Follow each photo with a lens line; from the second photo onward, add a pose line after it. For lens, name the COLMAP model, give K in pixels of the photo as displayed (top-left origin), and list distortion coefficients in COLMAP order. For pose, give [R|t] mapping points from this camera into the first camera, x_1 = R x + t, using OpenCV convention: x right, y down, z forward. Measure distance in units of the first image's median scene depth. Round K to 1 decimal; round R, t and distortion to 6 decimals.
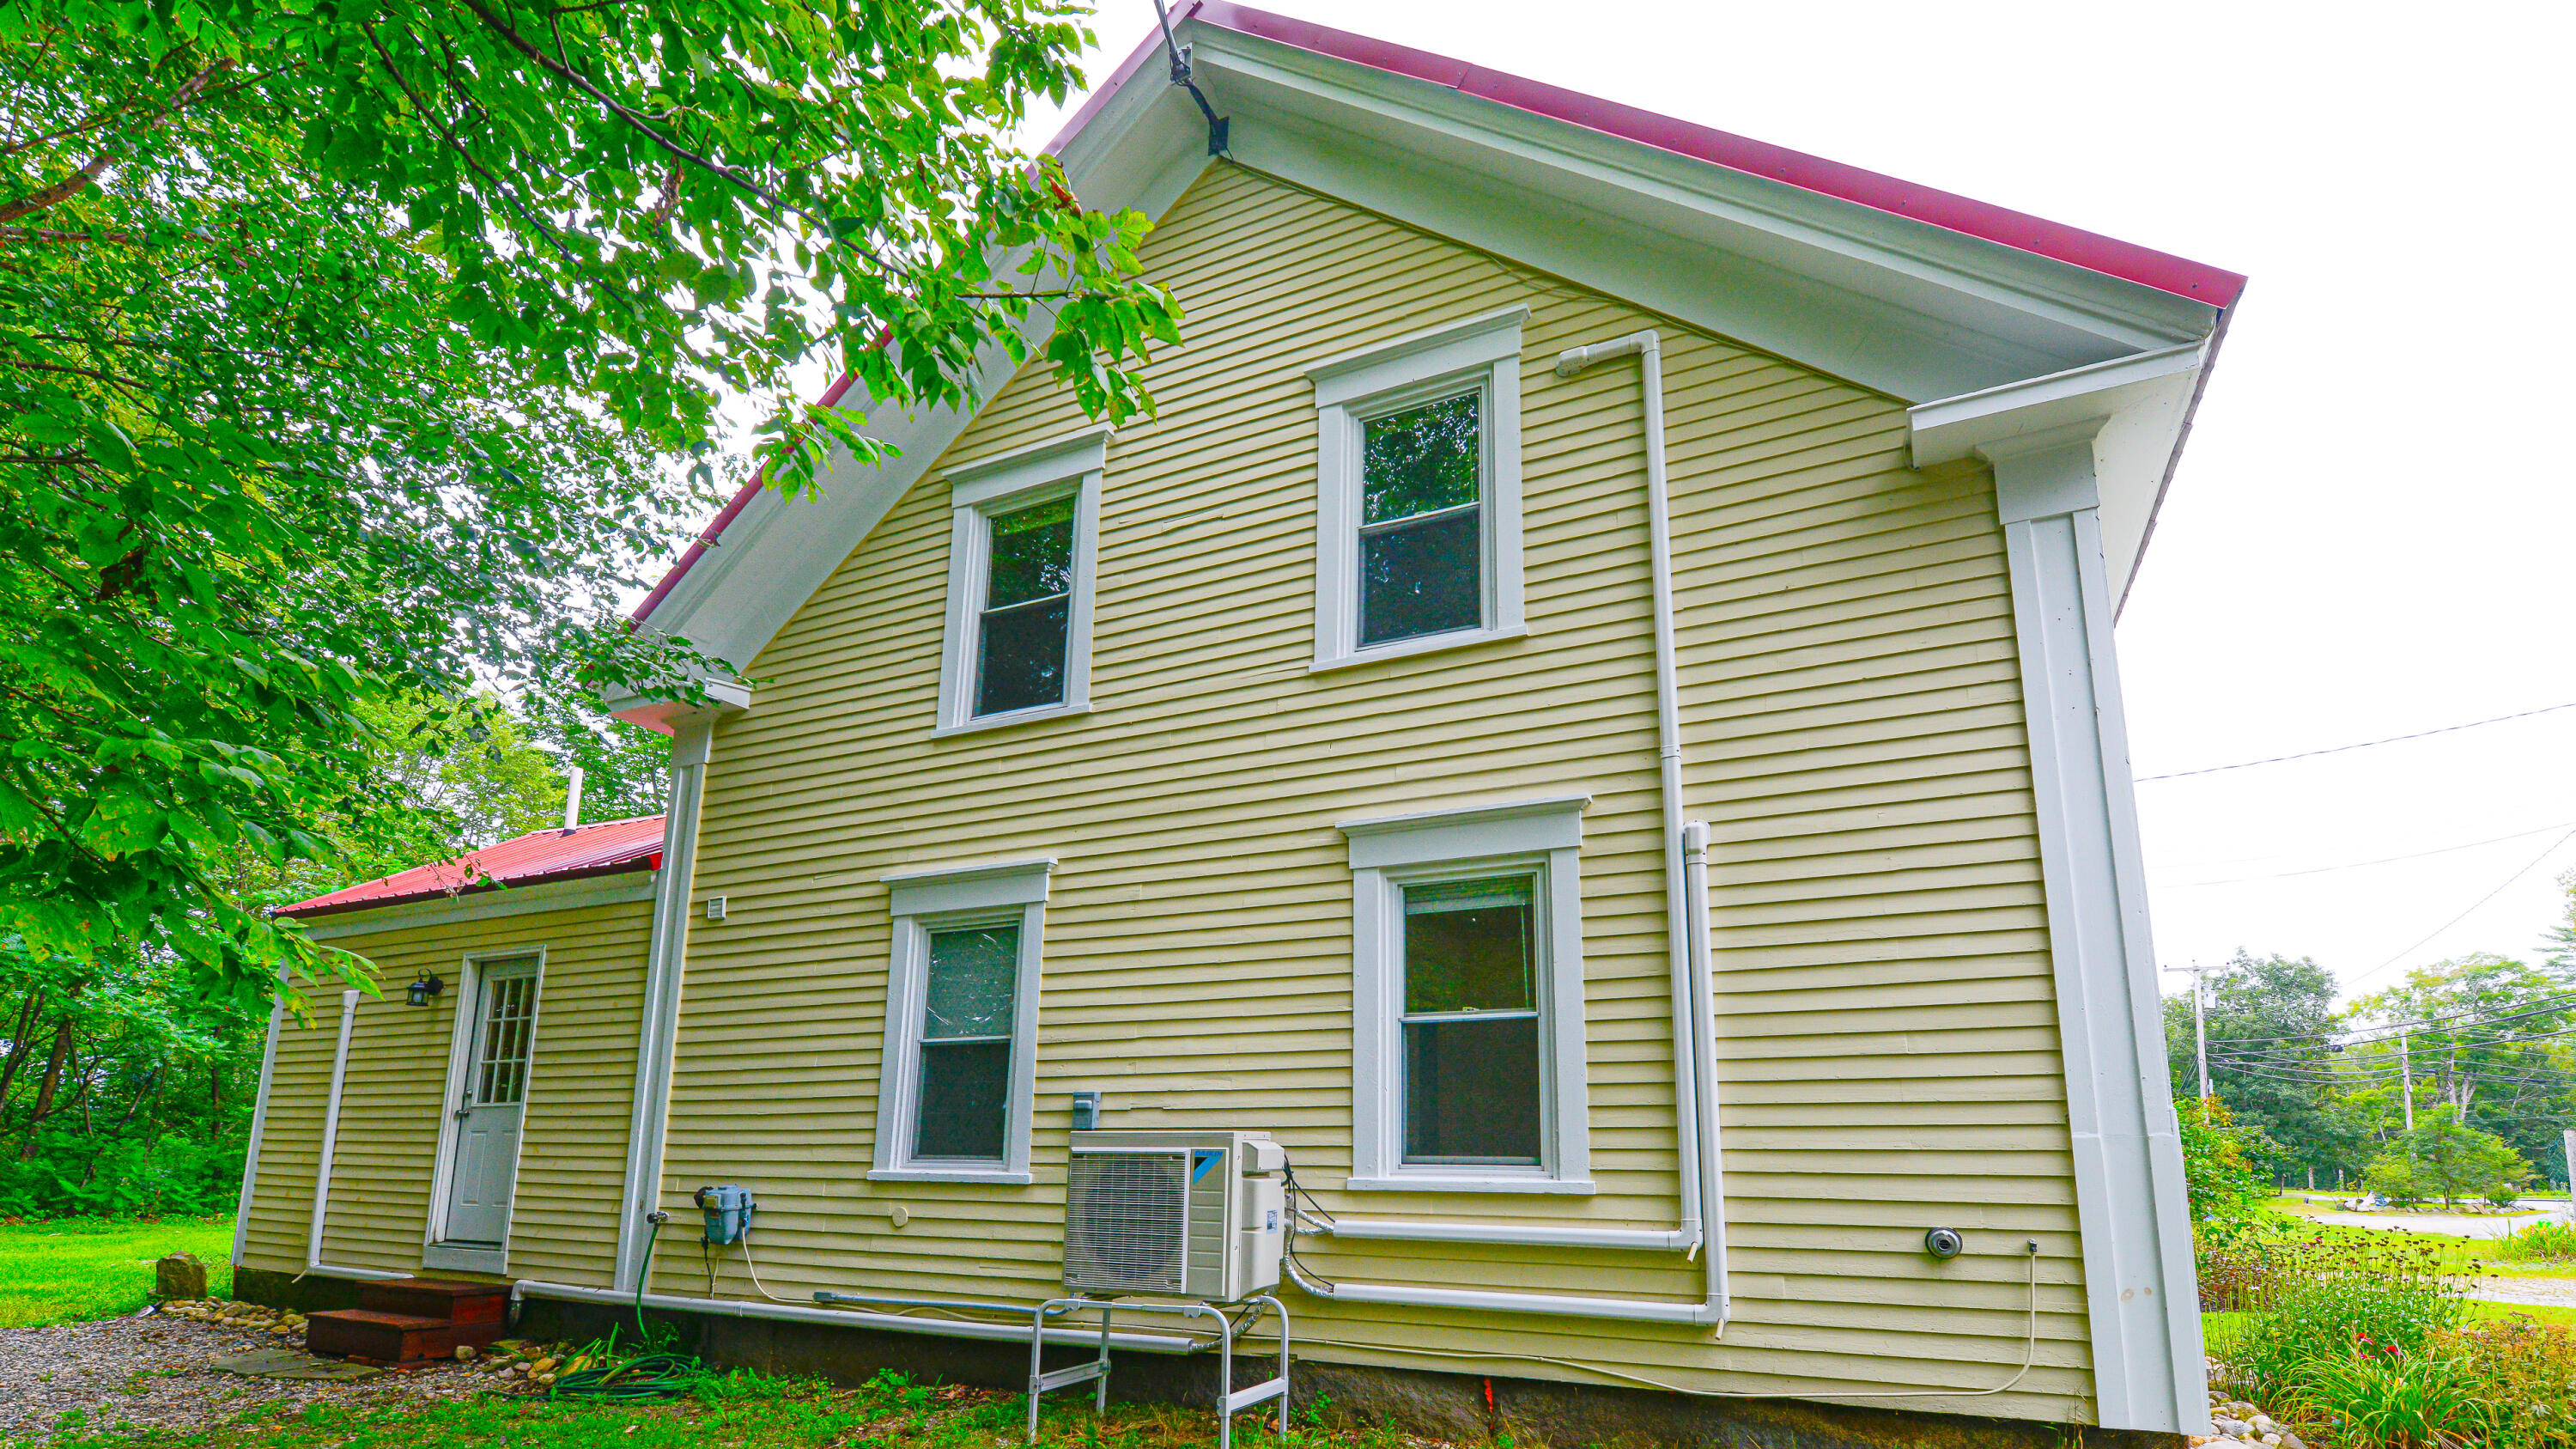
lens RADIAL K [[1450.6, 0, 1291.8], [0, 1450.6, 765.2], [0, 0, 1]] dist [-0.002290, -0.019918]
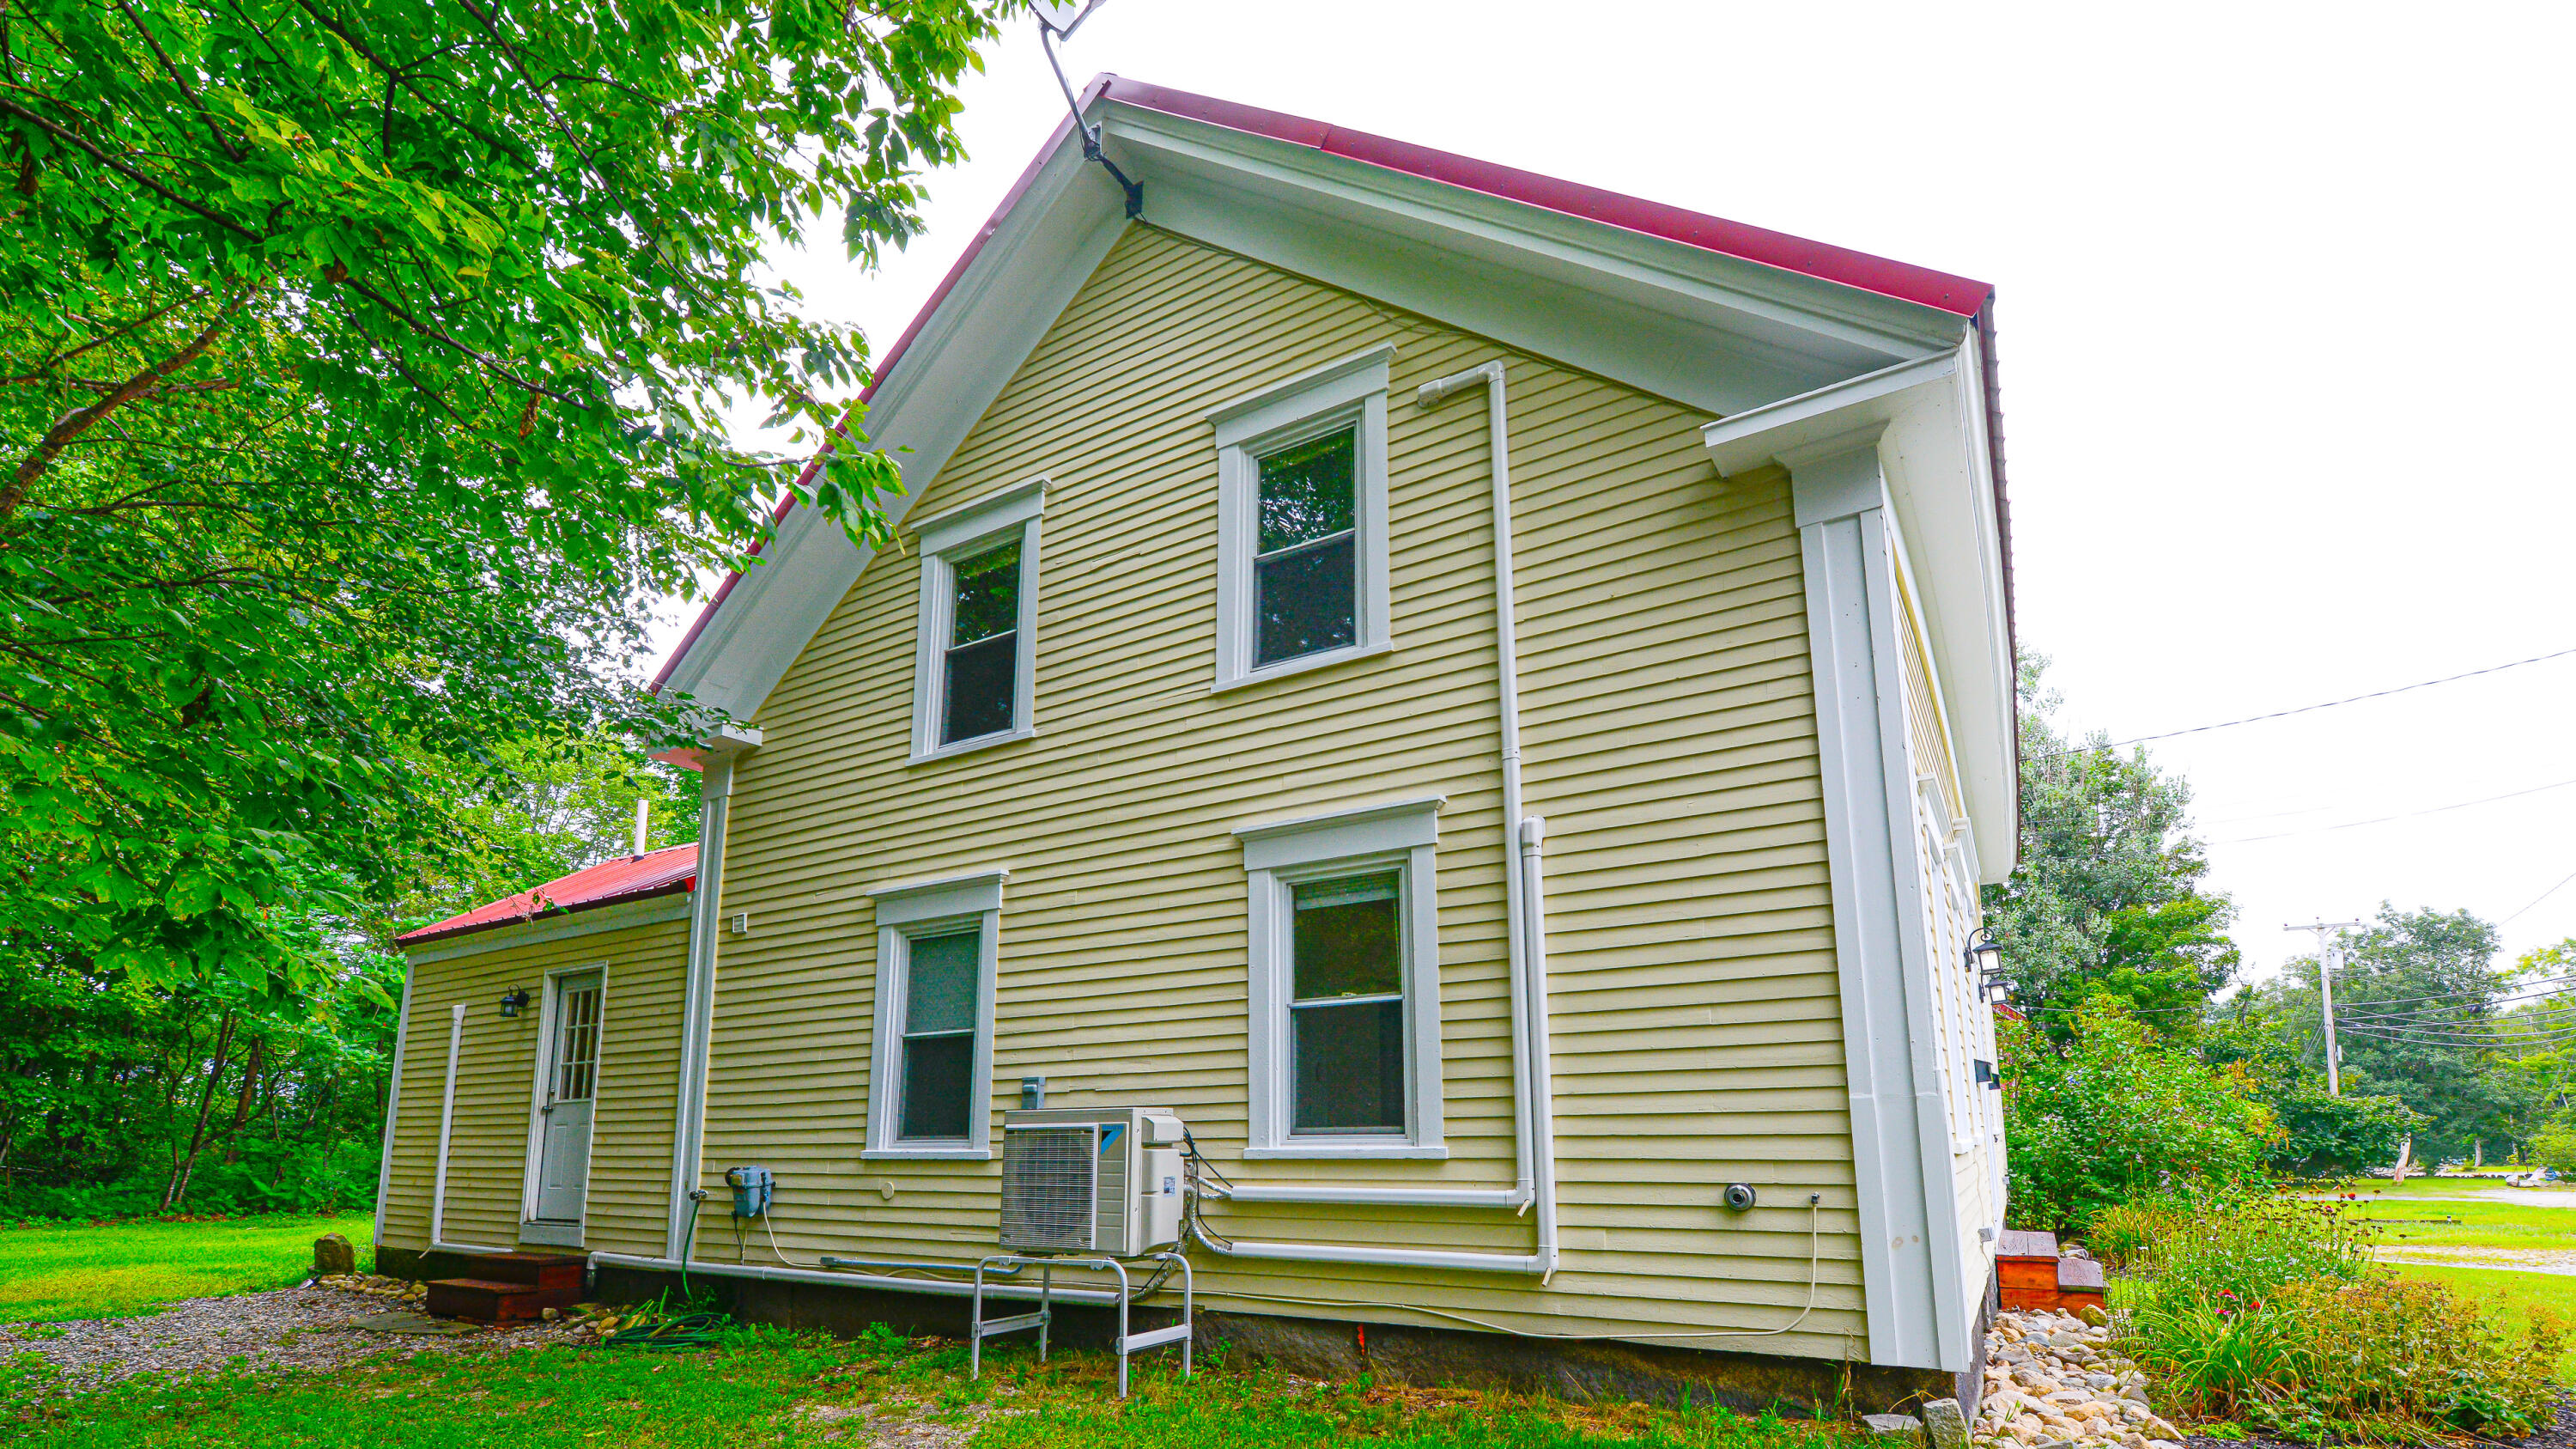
lens RADIAL K [[1610.3, 0, 1288.0], [0, 1610.3, 724.5], [0, 0, 1]] dist [0.001516, -0.027577]
pose [[0.986731, -0.053697, -0.153227, 0.261438], [0.053283, 0.998556, -0.006814, -0.029362], [0.153372, -0.001441, 0.988168, -0.206747]]
